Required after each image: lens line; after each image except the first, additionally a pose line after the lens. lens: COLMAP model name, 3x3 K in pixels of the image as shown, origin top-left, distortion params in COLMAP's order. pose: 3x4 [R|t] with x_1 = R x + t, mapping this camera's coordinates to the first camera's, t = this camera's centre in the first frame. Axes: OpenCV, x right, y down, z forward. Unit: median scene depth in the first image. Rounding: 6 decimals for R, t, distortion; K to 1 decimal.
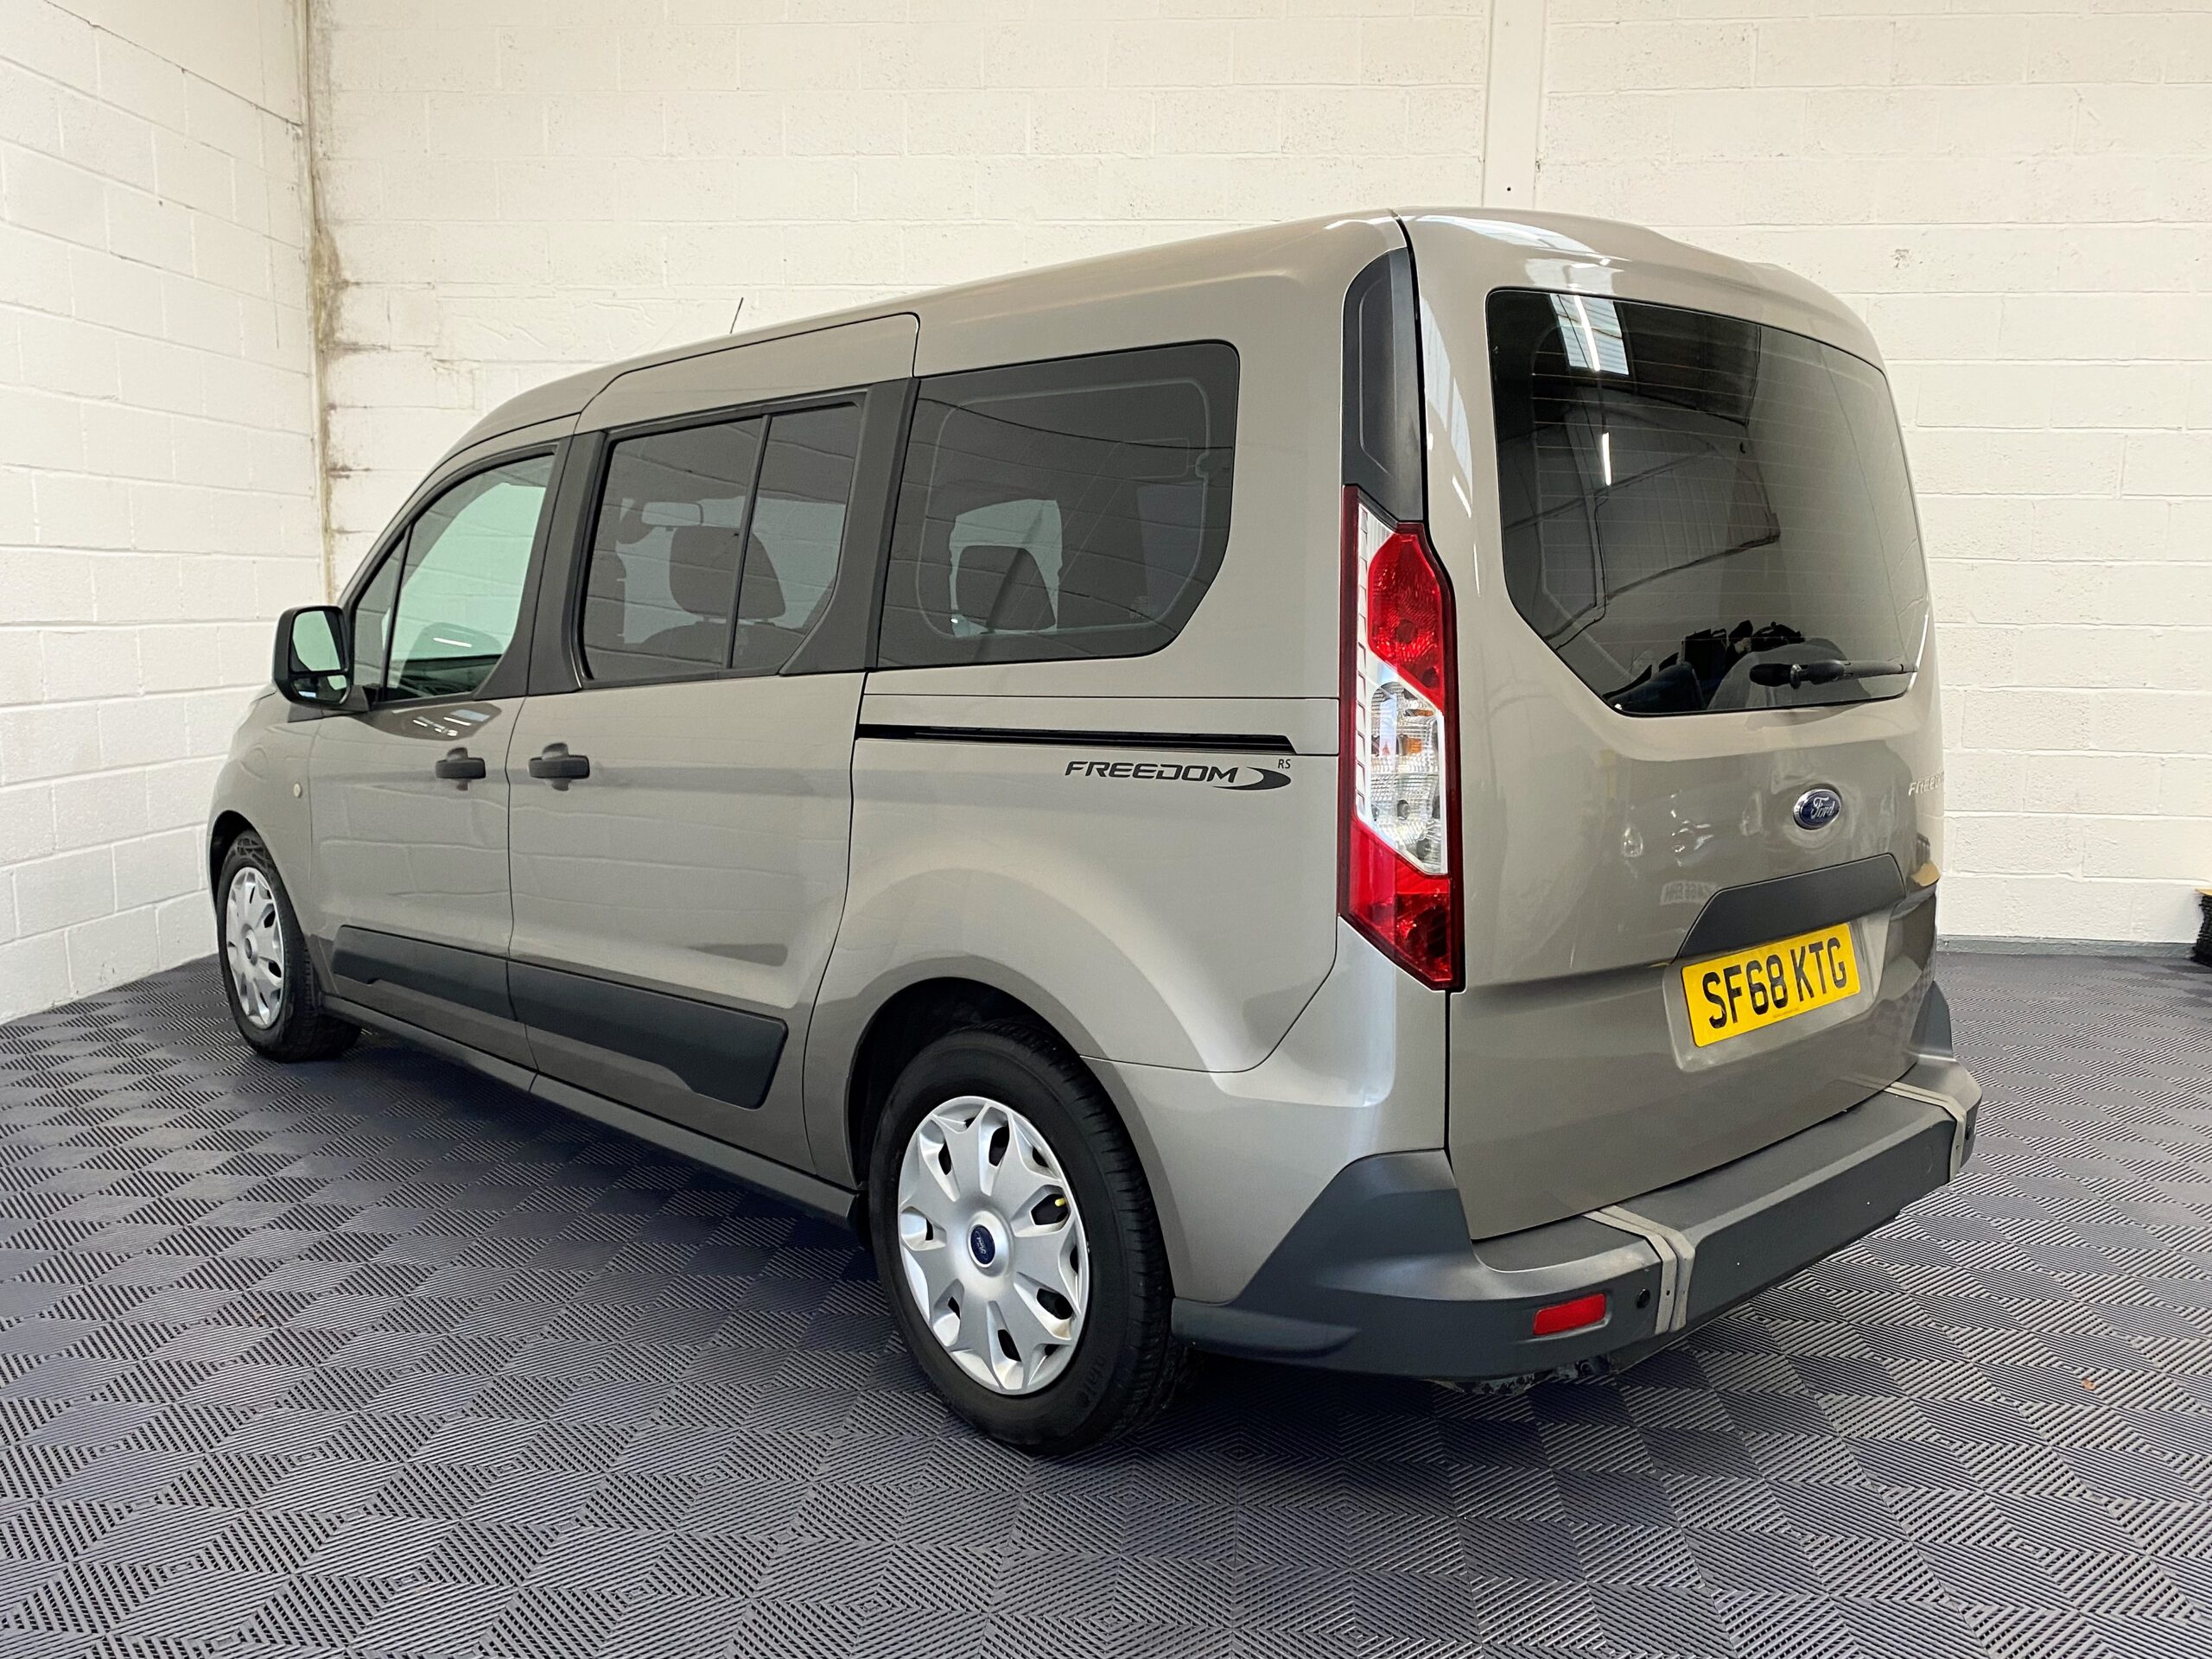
lens RADIAL K [[1845.5, 0, 1106.4], [0, 1845.5, 877.2], [0, 0, 1]] dist [0.033620, -0.006912]
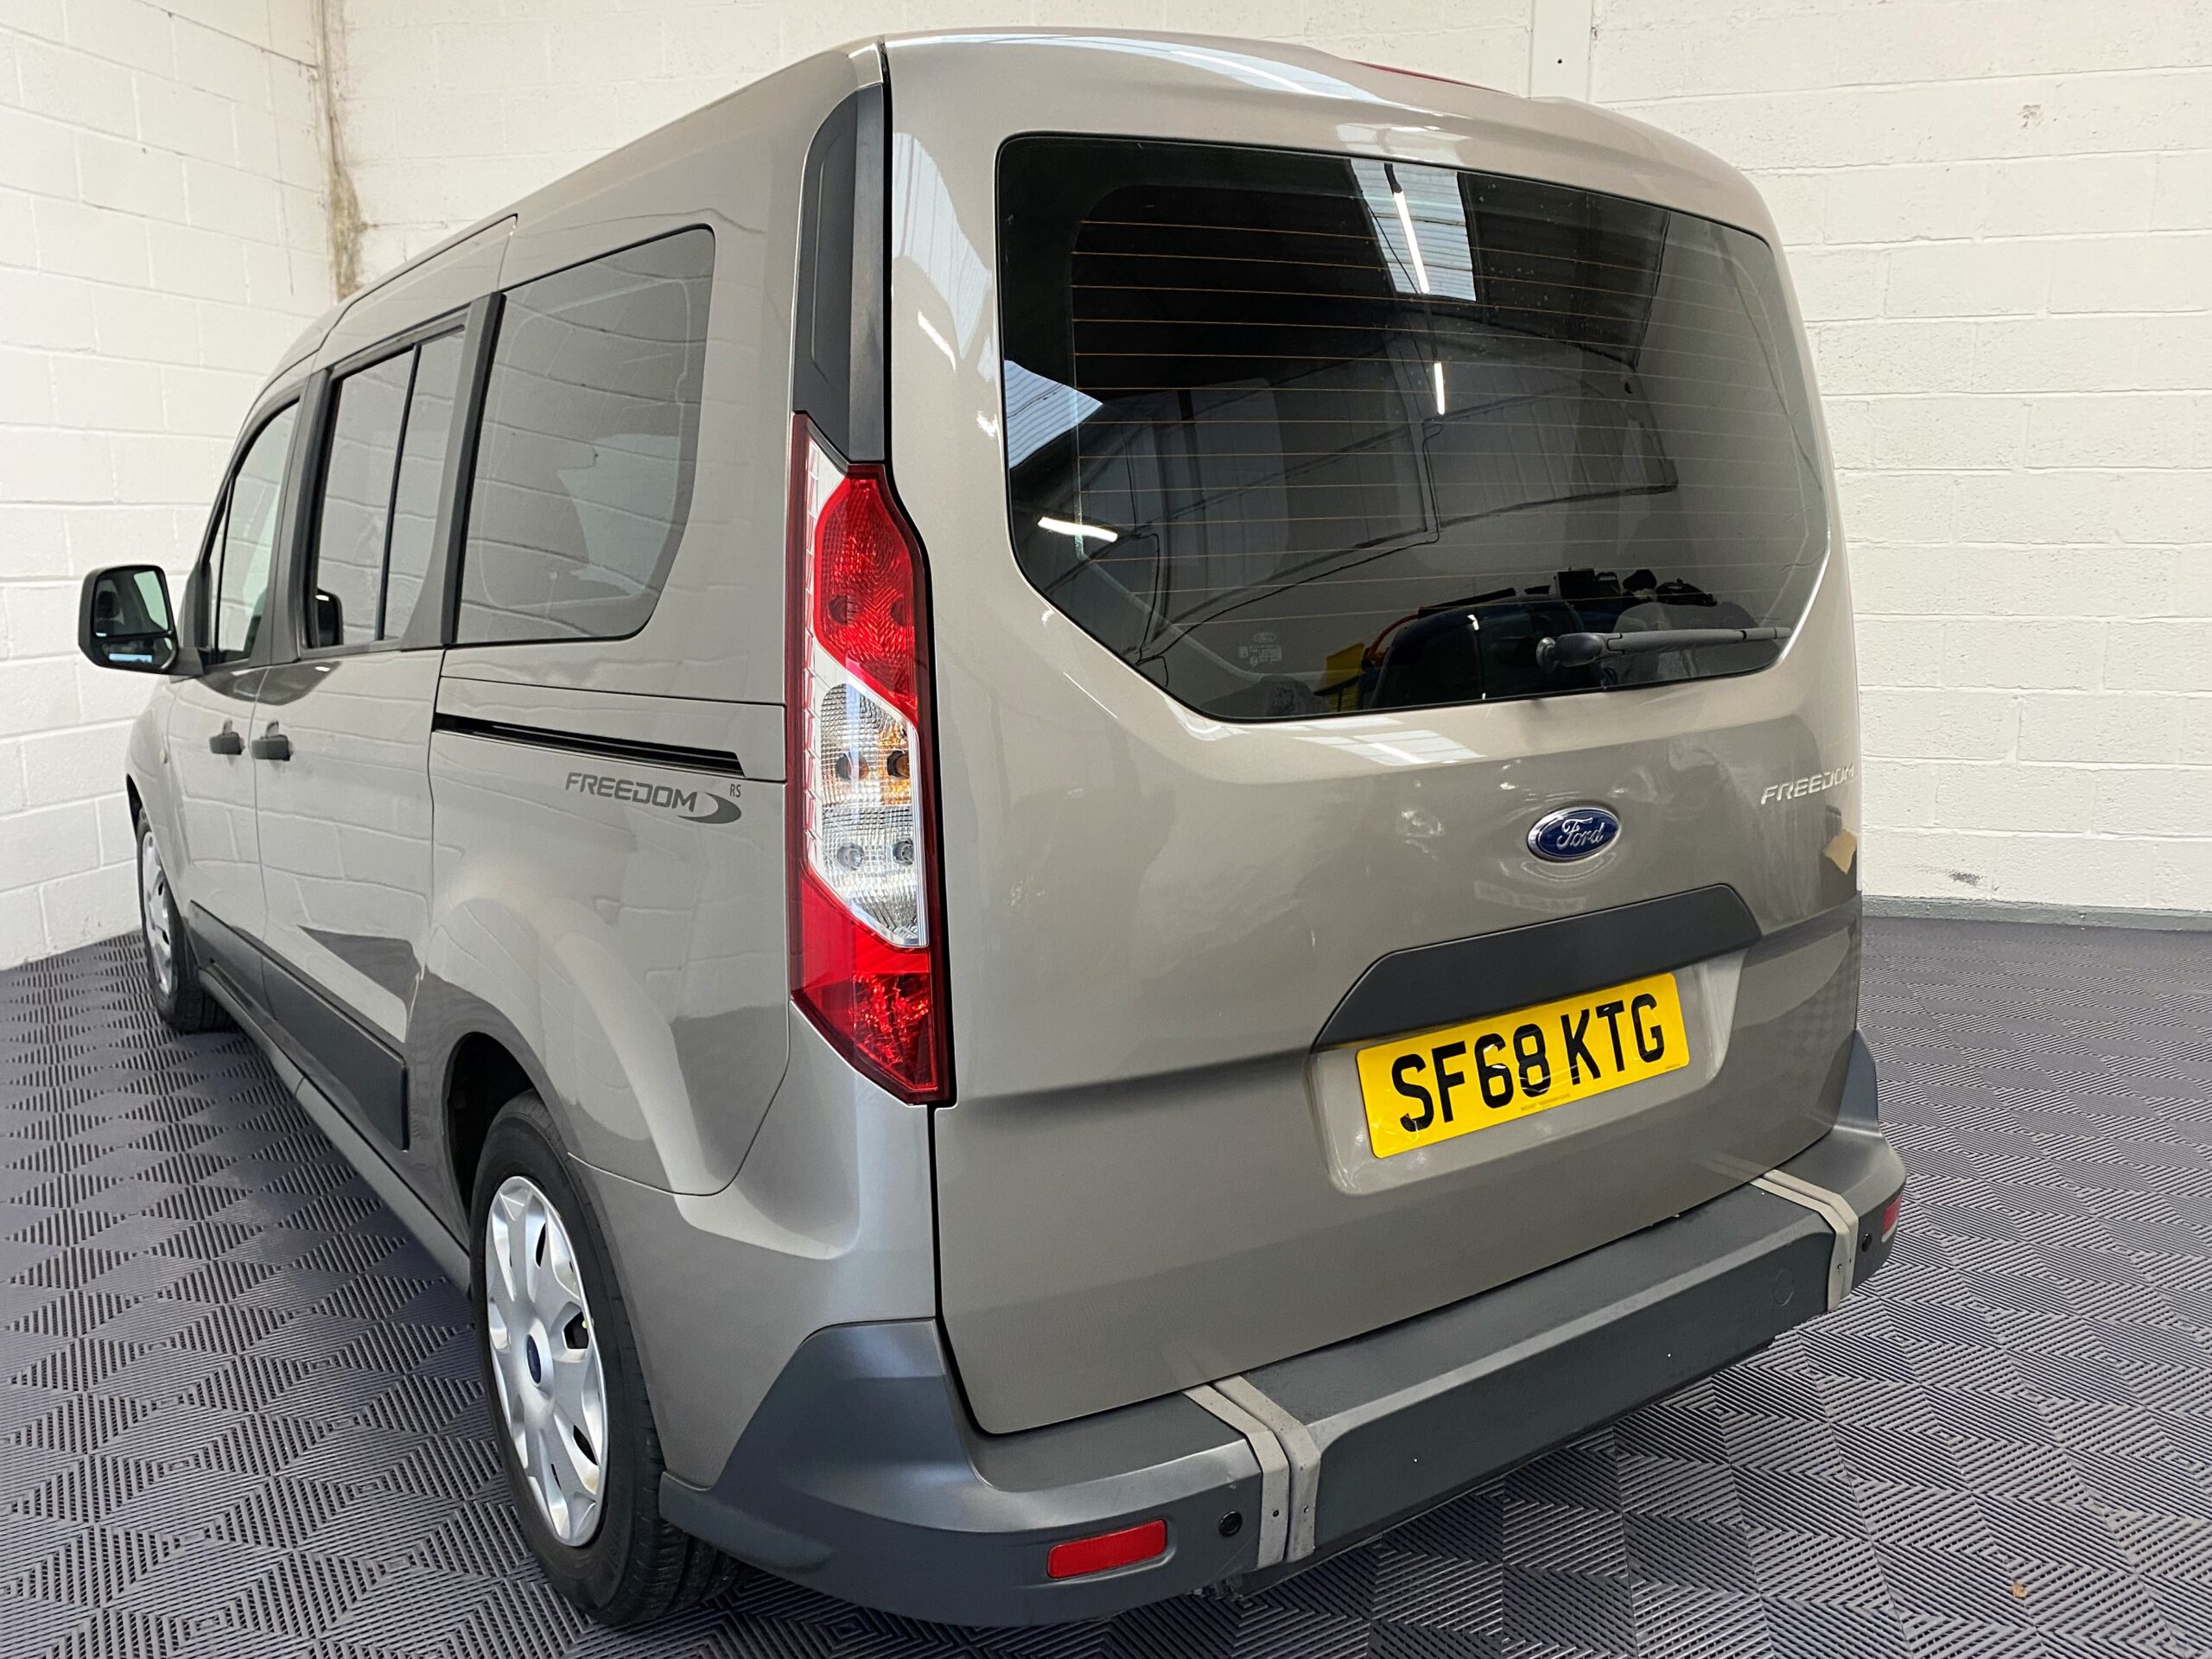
lens RADIAL K [[1768.0, 0, 1100.0], [0, 1768.0, 834.2], [0, 0, 1]] dist [0.054463, -0.048015]
pose [[0.989054, 0.007362, -0.147368, 0.284030], [-0.003592, 0.999660, 0.025832, -0.051177], [0.147508, -0.025019, 0.988744, 0.257313]]
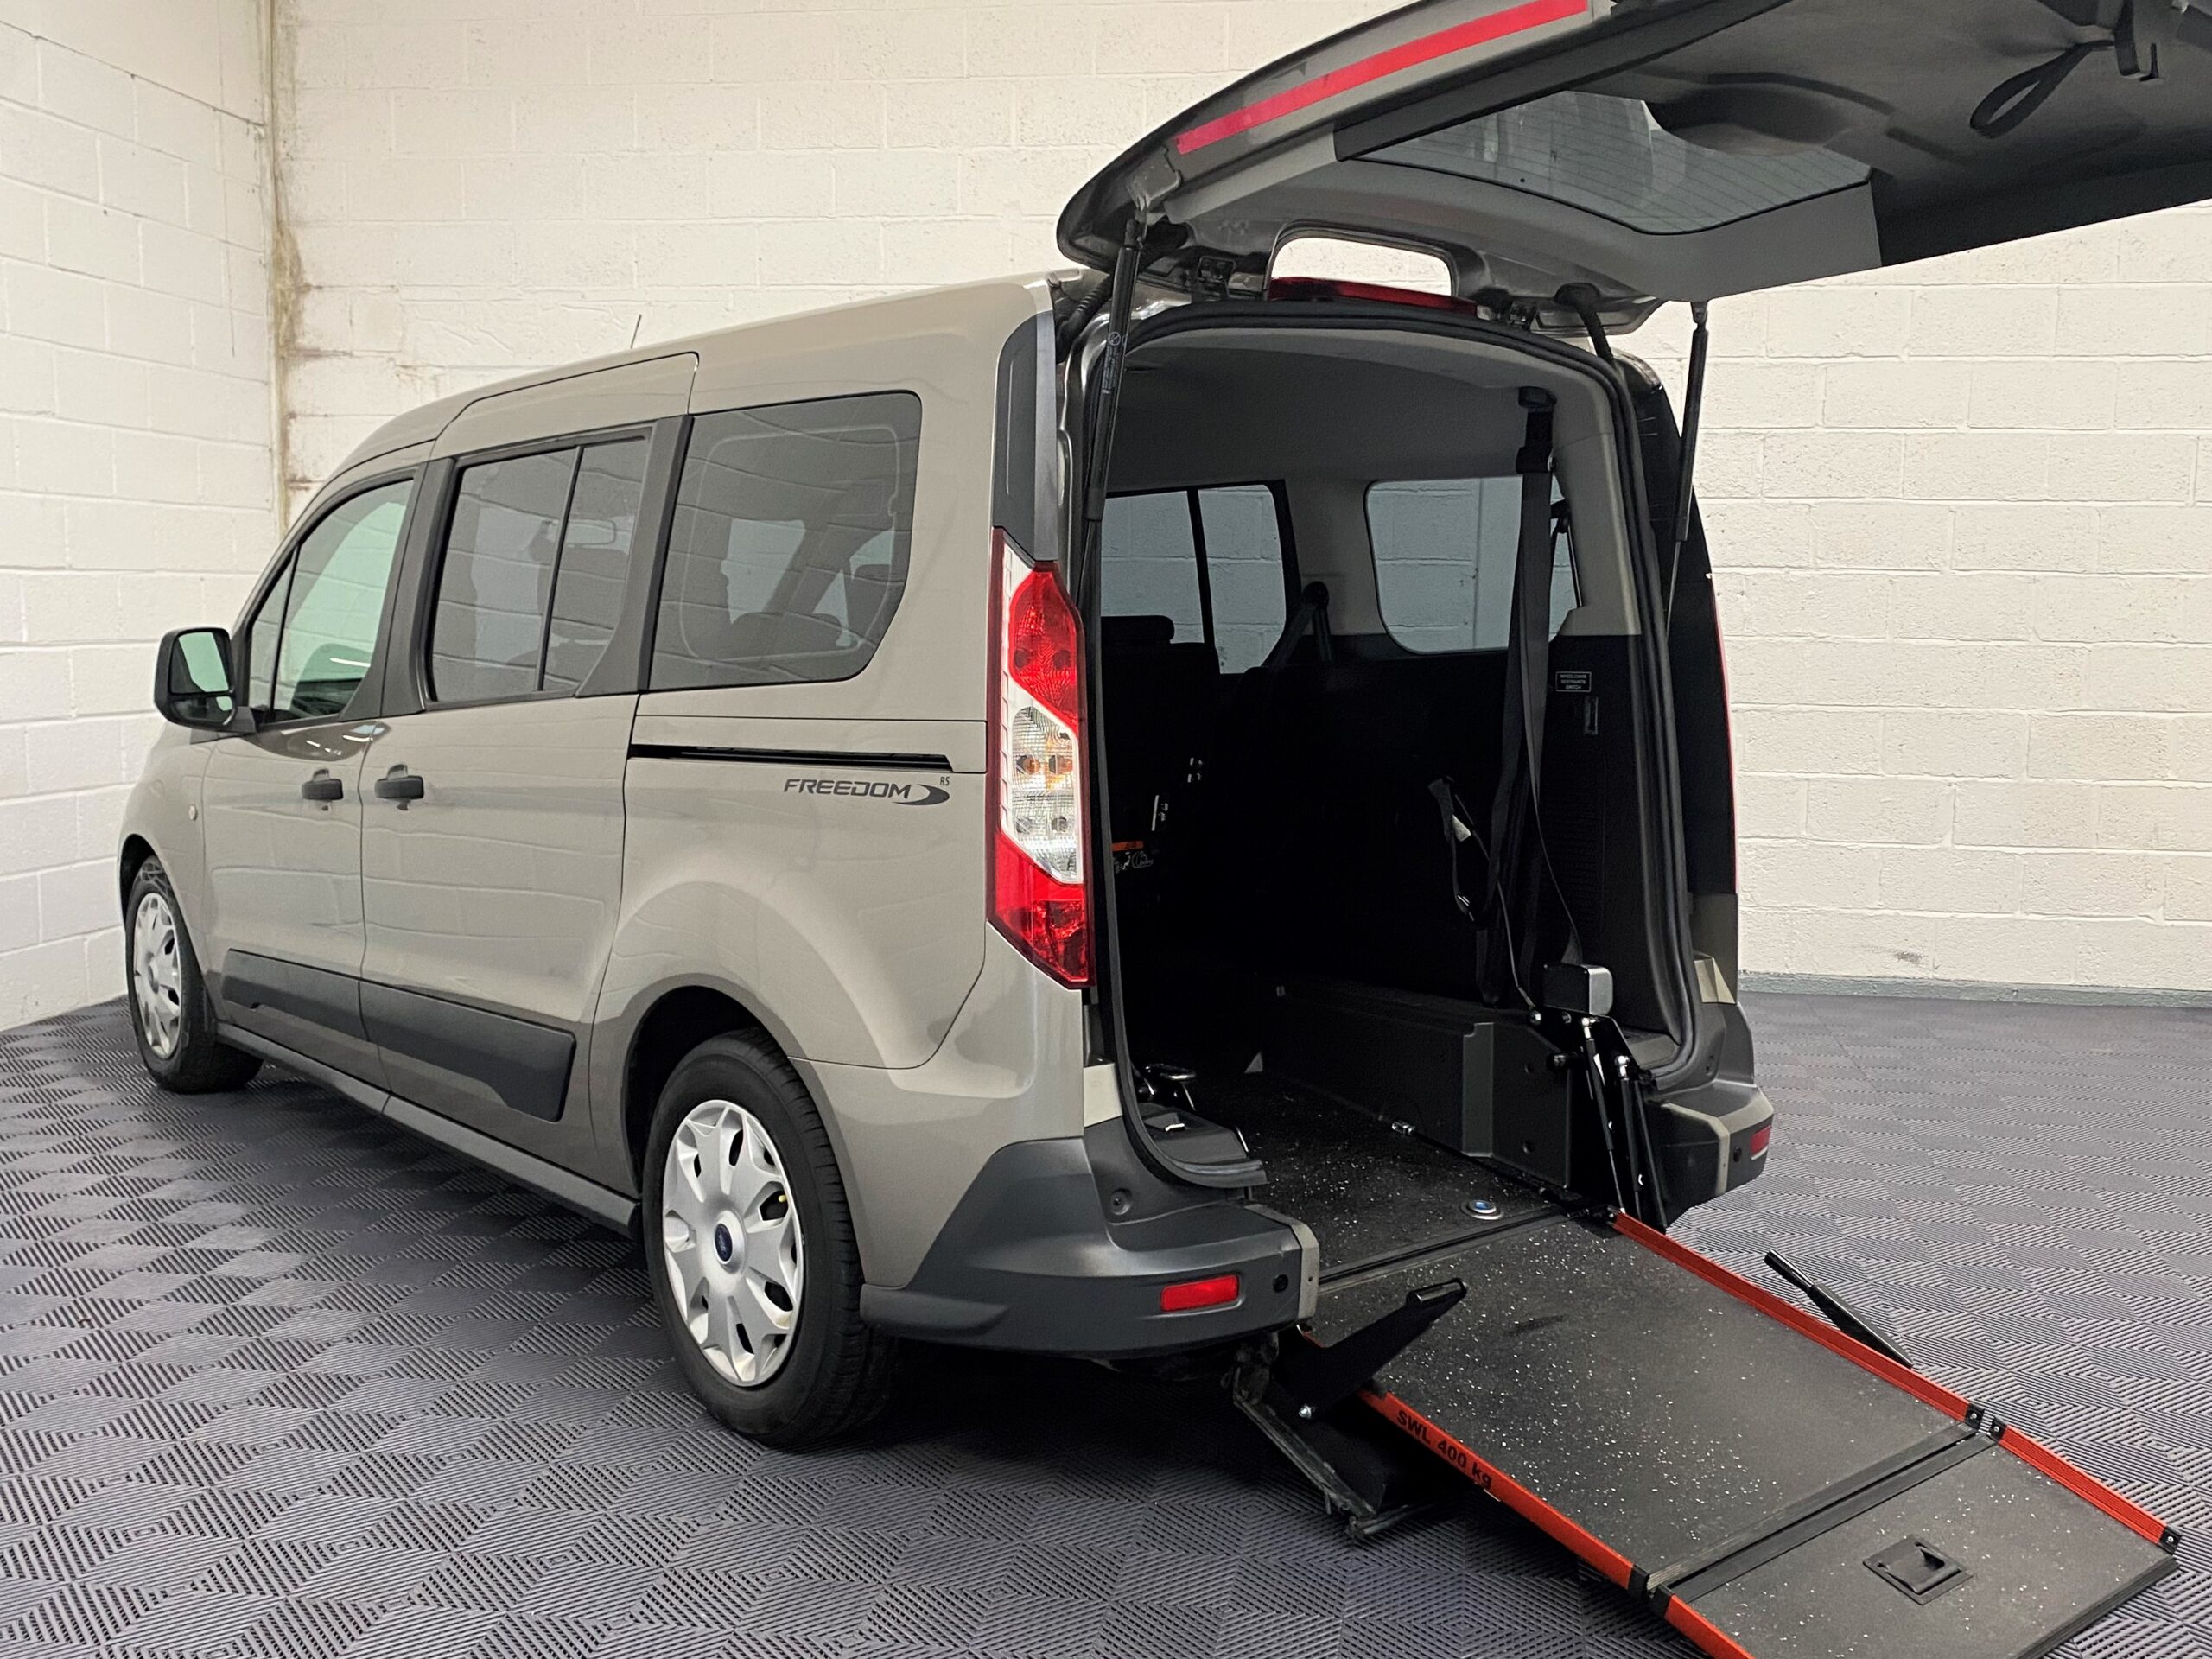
lens RADIAL K [[2183.6, 0, 1202.6], [0, 2183.6, 867.4], [0, 0, 1]] dist [0.040343, -0.024824]
pose [[0.998651, 0.004482, -0.051729, 0.256200], [-0.006062, 0.999519, -0.030424, 0.022376], [0.051568, 0.030697, 0.998198, -0.218488]]
